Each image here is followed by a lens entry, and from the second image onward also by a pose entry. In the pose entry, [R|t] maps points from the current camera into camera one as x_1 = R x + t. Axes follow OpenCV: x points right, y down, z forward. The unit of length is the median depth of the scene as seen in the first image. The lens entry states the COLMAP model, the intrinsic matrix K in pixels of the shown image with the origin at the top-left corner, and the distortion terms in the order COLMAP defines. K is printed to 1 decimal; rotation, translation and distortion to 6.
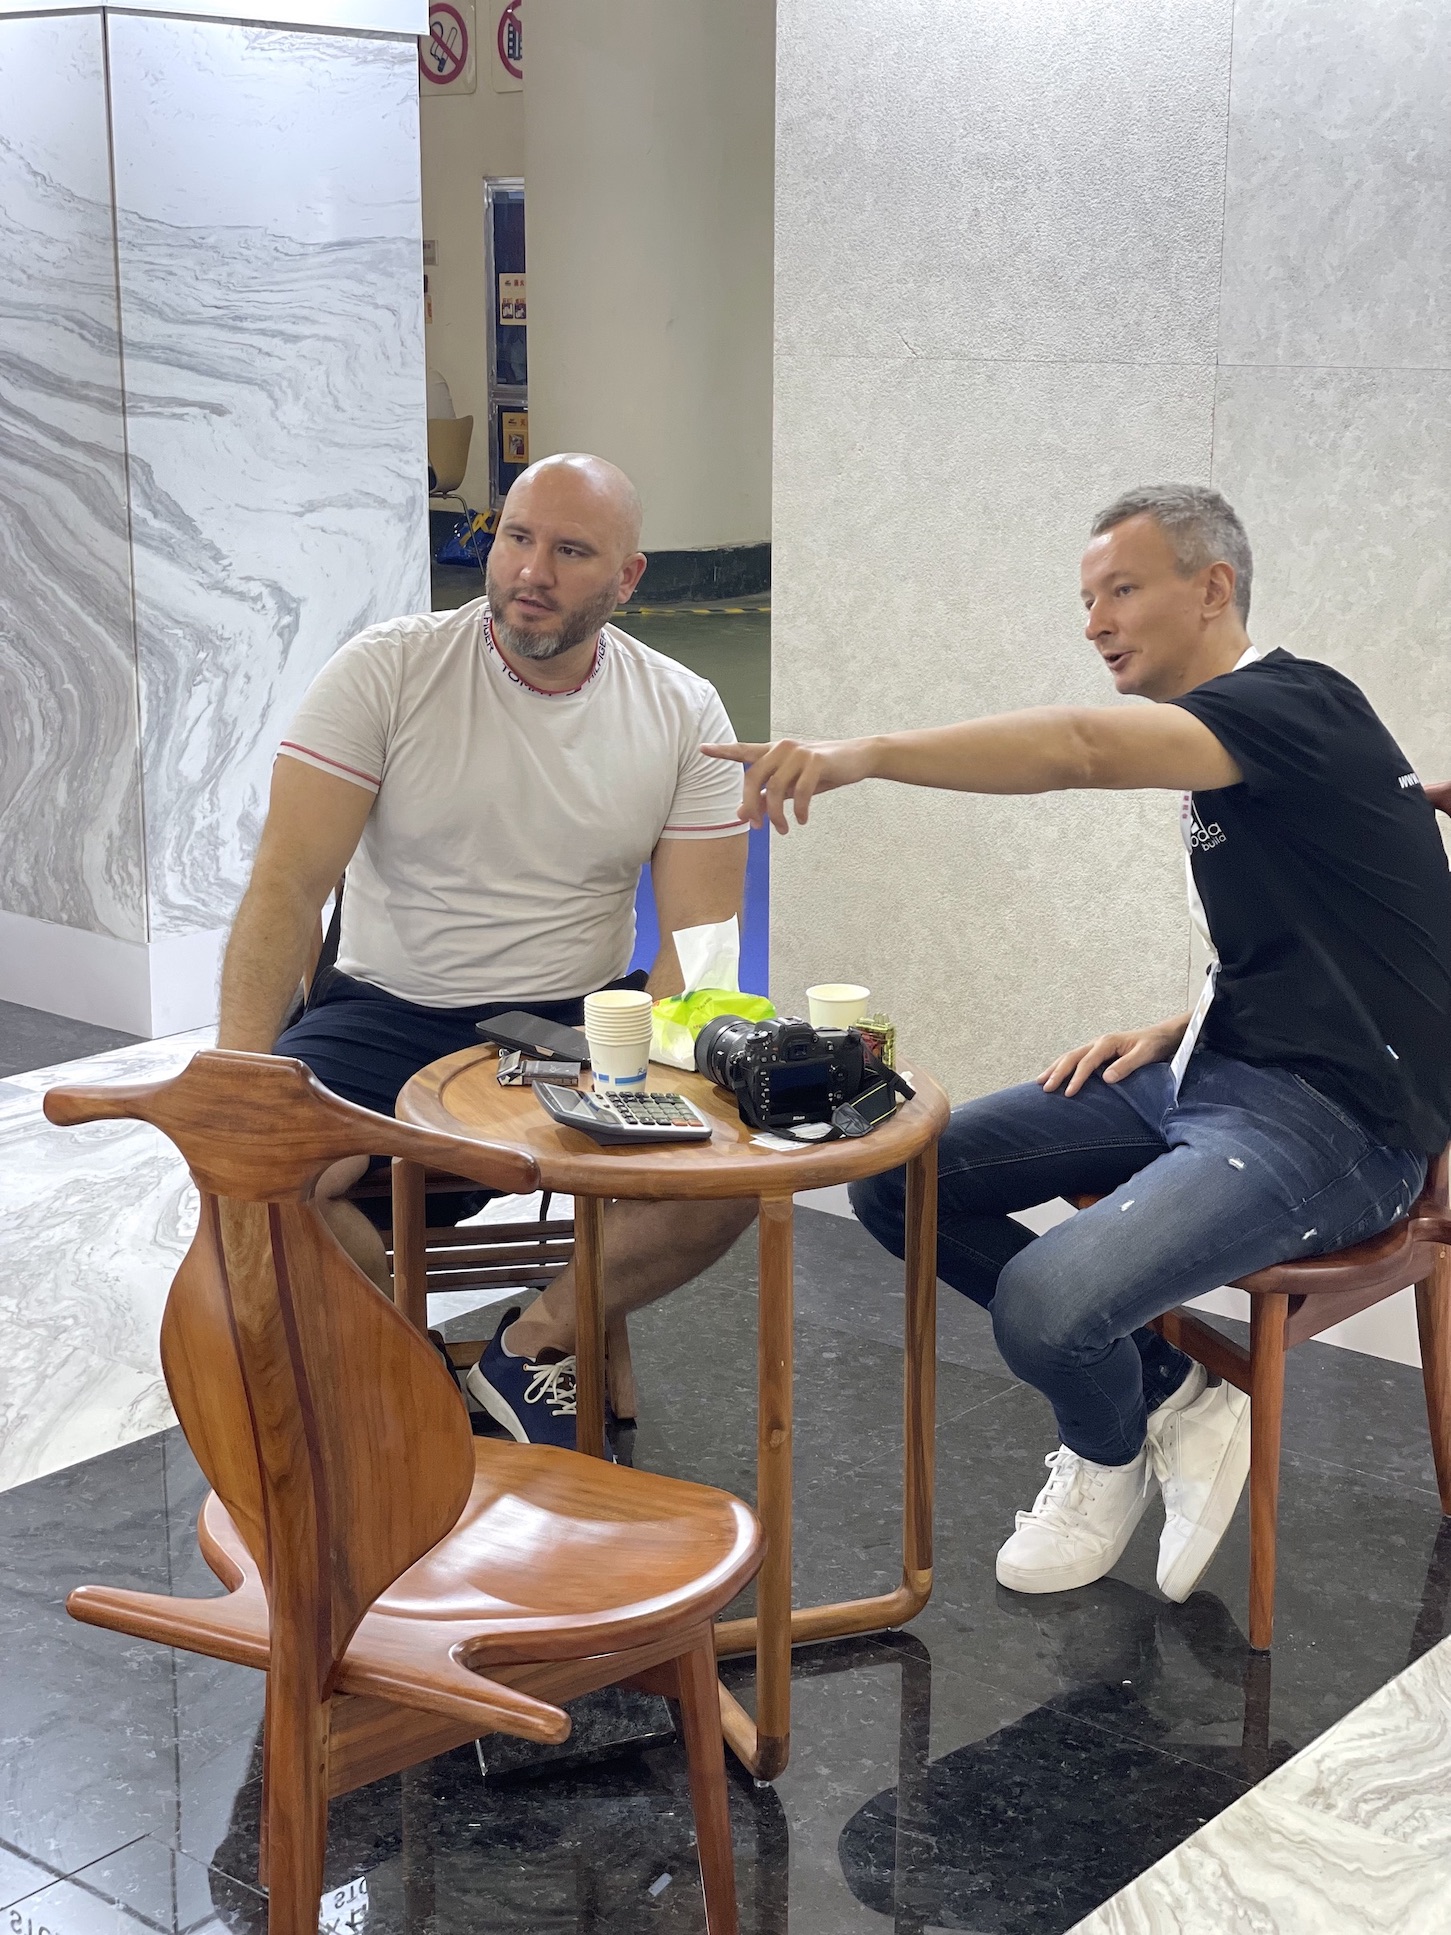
lens RADIAL K [[2923.5, 0, 726.1], [0, 2923.5, 976.4], [0, 0, 1]] dist [0.057693, 0.000000]
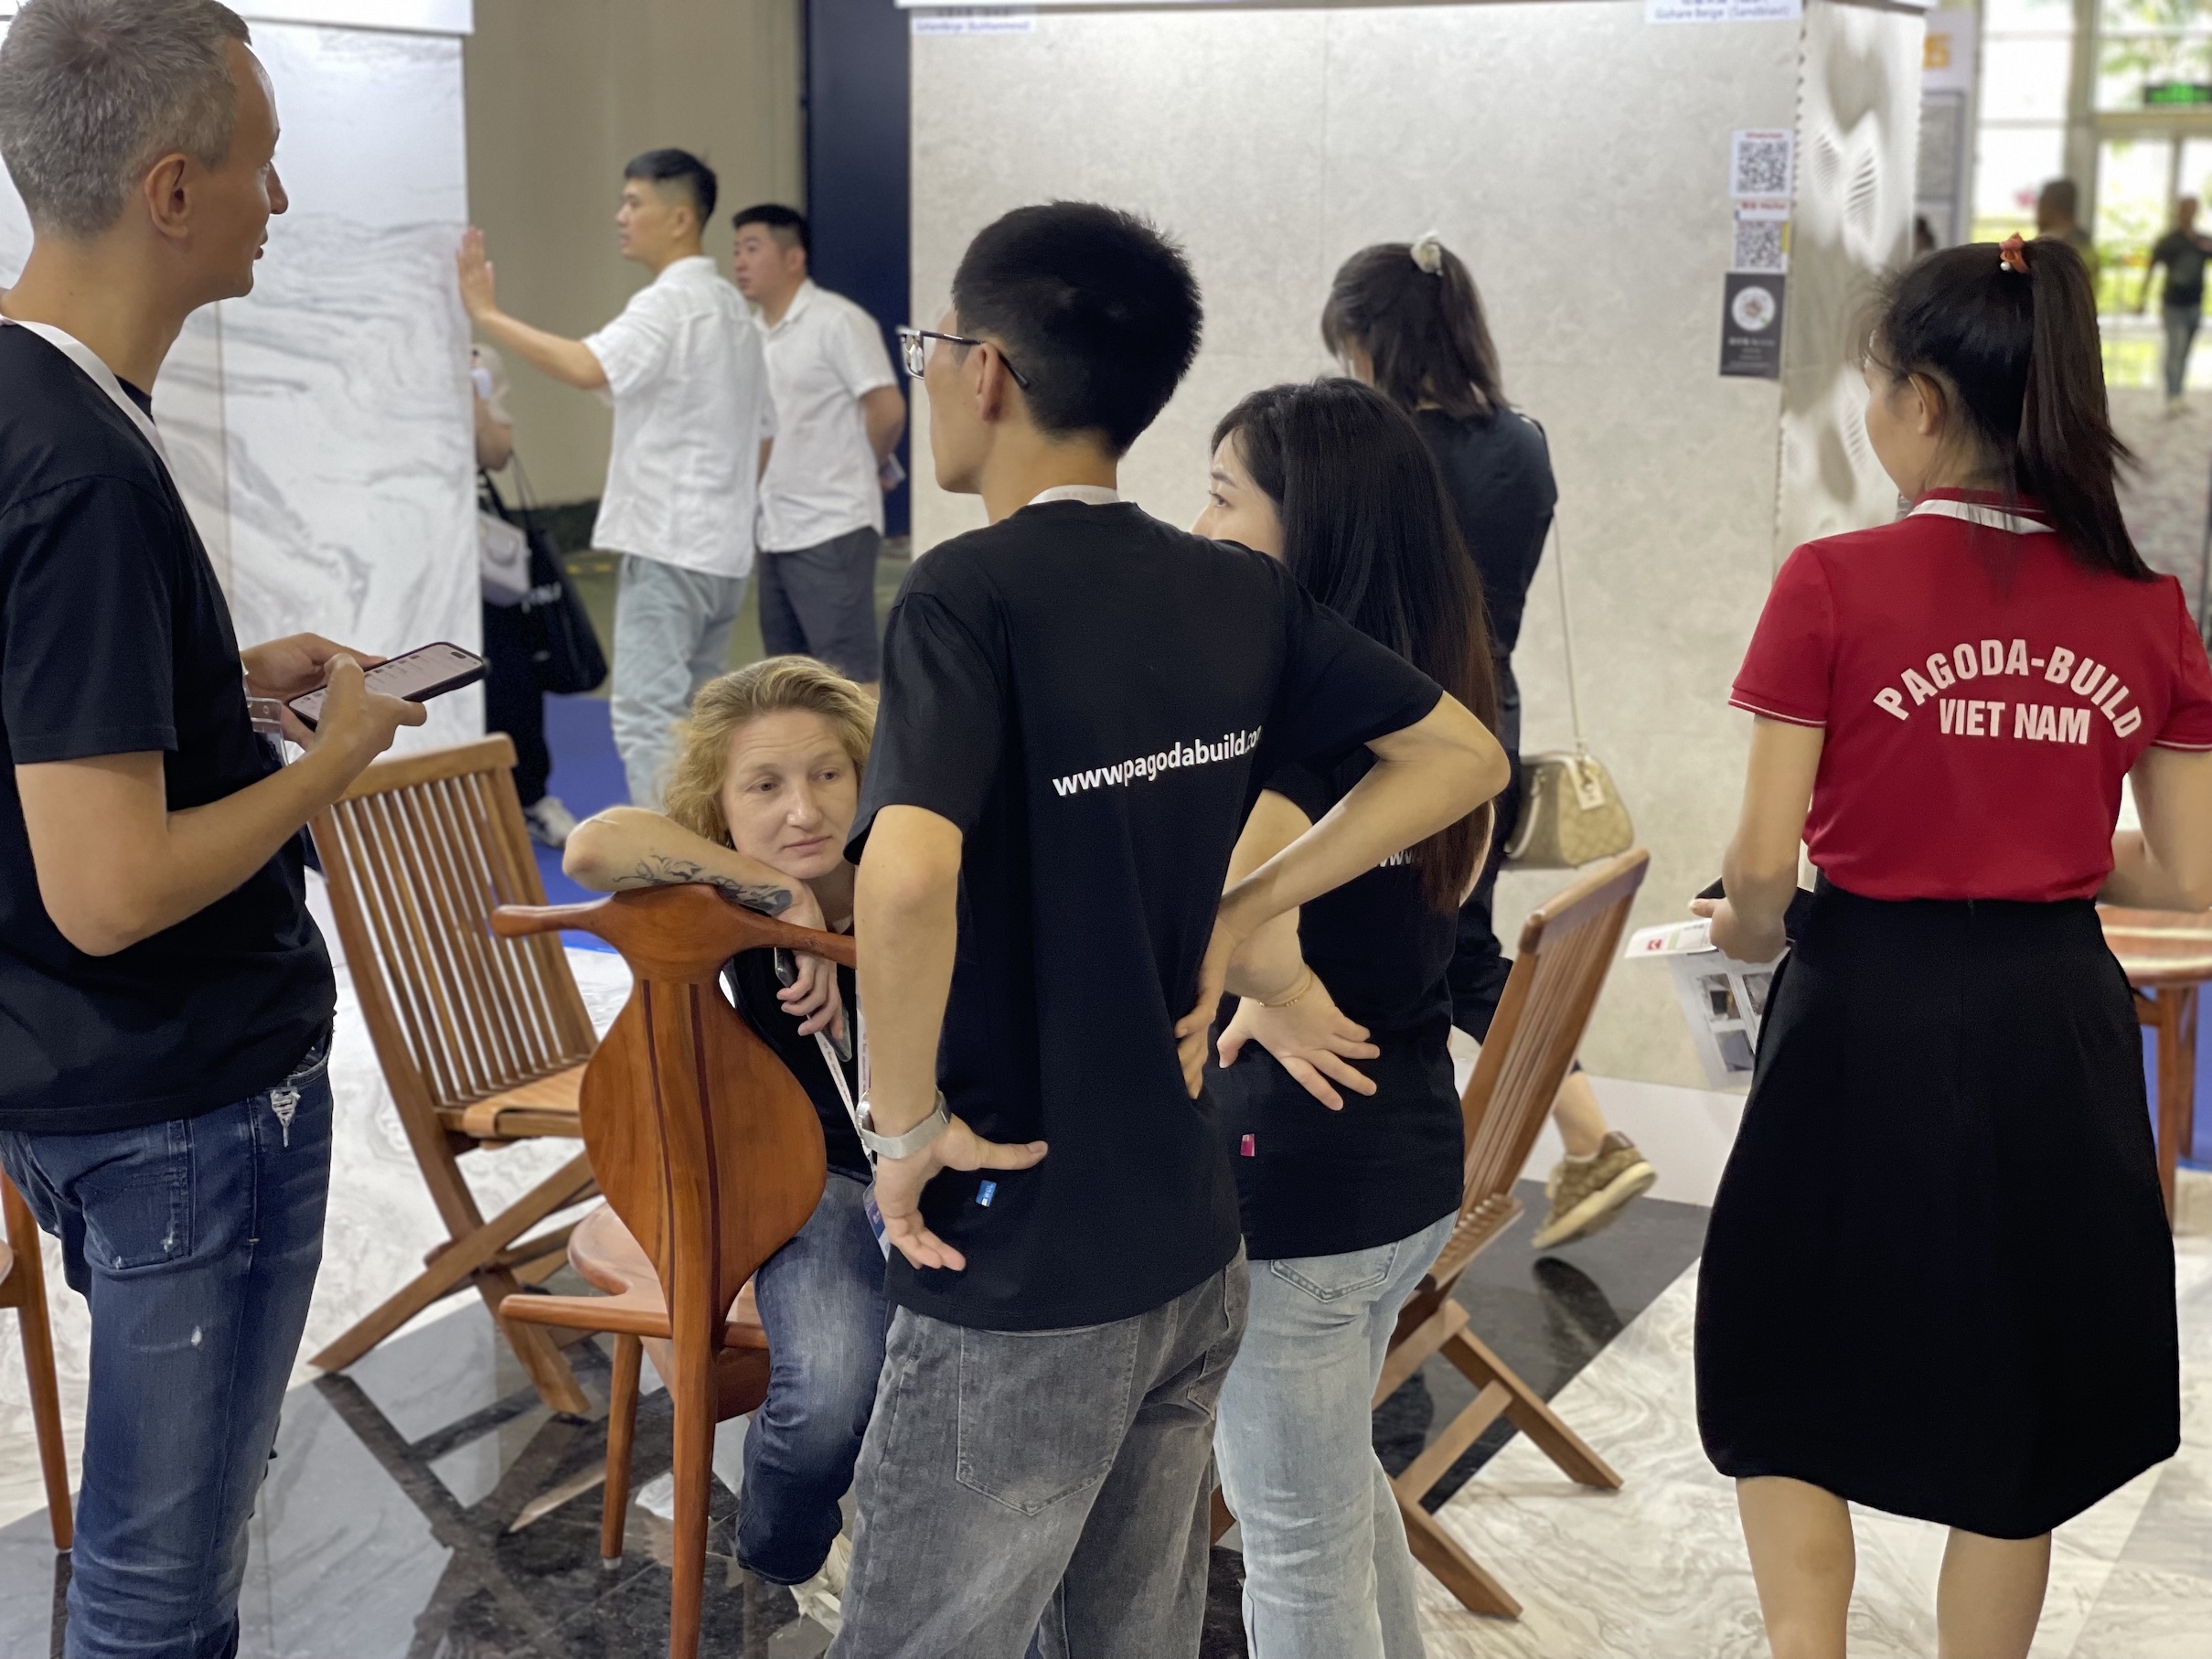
lens RADIAL K [[3342.3, 0, 1105.1], [0, 3342.3, 822.9], [0, 0, 1]] dist [0.057693, 0.000000]
pose [[0.976852, -0.036636, 0.210754, -0.150713], [0.046575, 0.998015, -0.042388, 0.026674], [-0.208783, 0.051222, 0.976620, -0.223407]]
